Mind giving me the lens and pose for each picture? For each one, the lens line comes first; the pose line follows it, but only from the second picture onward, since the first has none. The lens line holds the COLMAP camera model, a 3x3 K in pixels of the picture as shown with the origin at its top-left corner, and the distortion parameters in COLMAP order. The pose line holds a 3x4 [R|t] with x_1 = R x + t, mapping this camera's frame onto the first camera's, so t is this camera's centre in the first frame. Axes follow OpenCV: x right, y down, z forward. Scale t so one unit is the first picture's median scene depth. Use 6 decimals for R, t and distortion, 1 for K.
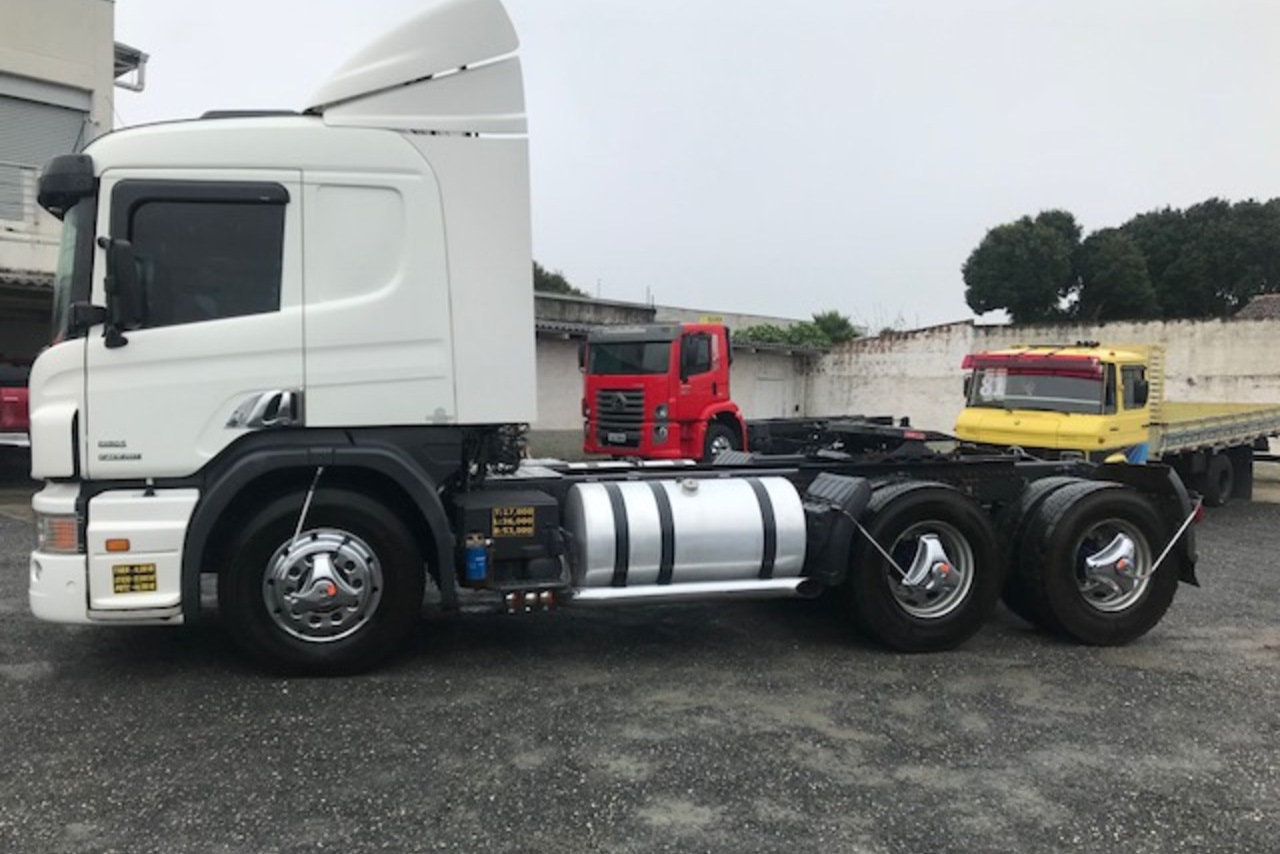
lens RADIAL K [[1030.0, 0, 640.0], [0, 1030.0, 427.0], [0, 0, 1]] dist [0.006905, -0.001184]
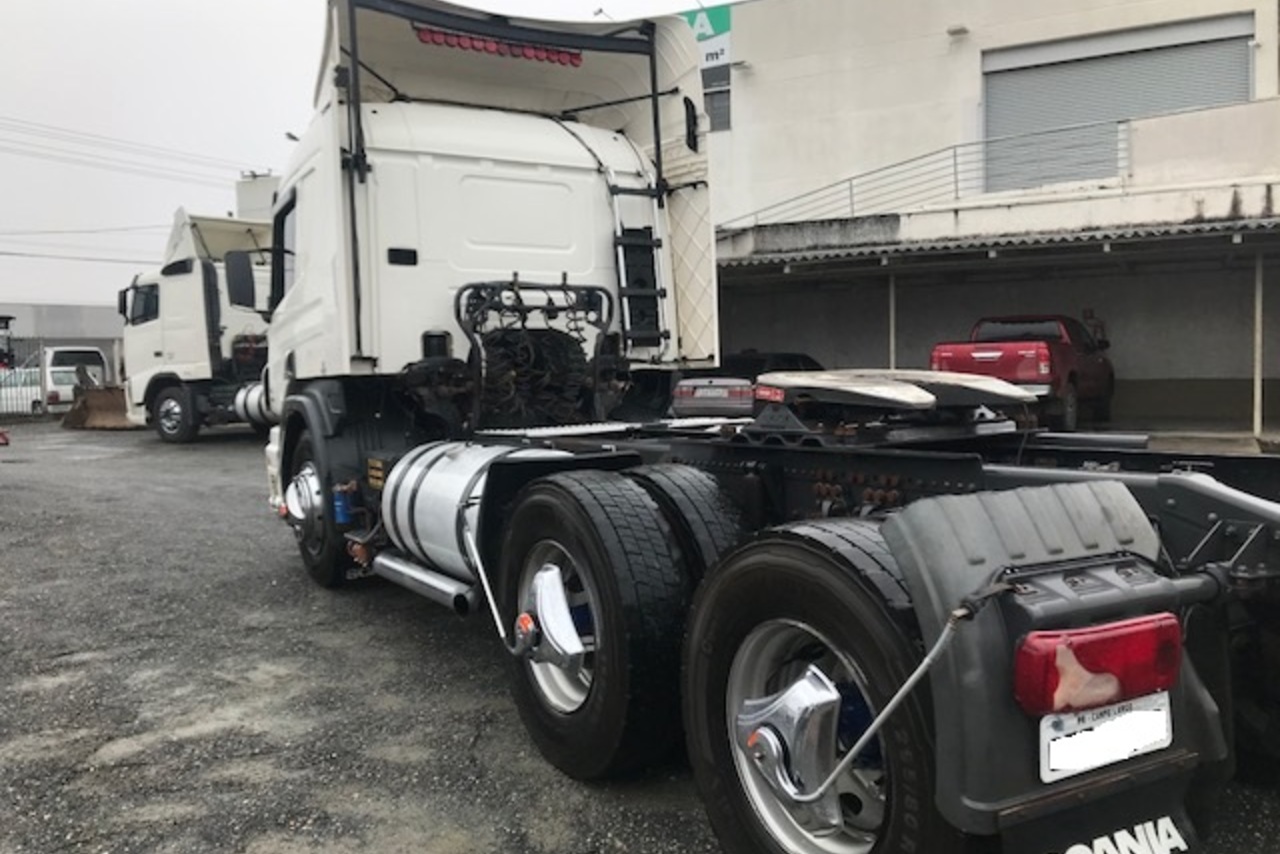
lens RADIAL K [[1030.0, 0, 640.0], [0, 1030.0, 427.0], [0, 0, 1]] dist [0.006905, -0.001184]
pose [[0.287610, 0.040259, -0.956901, 0.969008], [0.003976, 0.999057, 0.043227, 0.002783], [0.957739, -0.016237, 0.287179, 1.012808]]
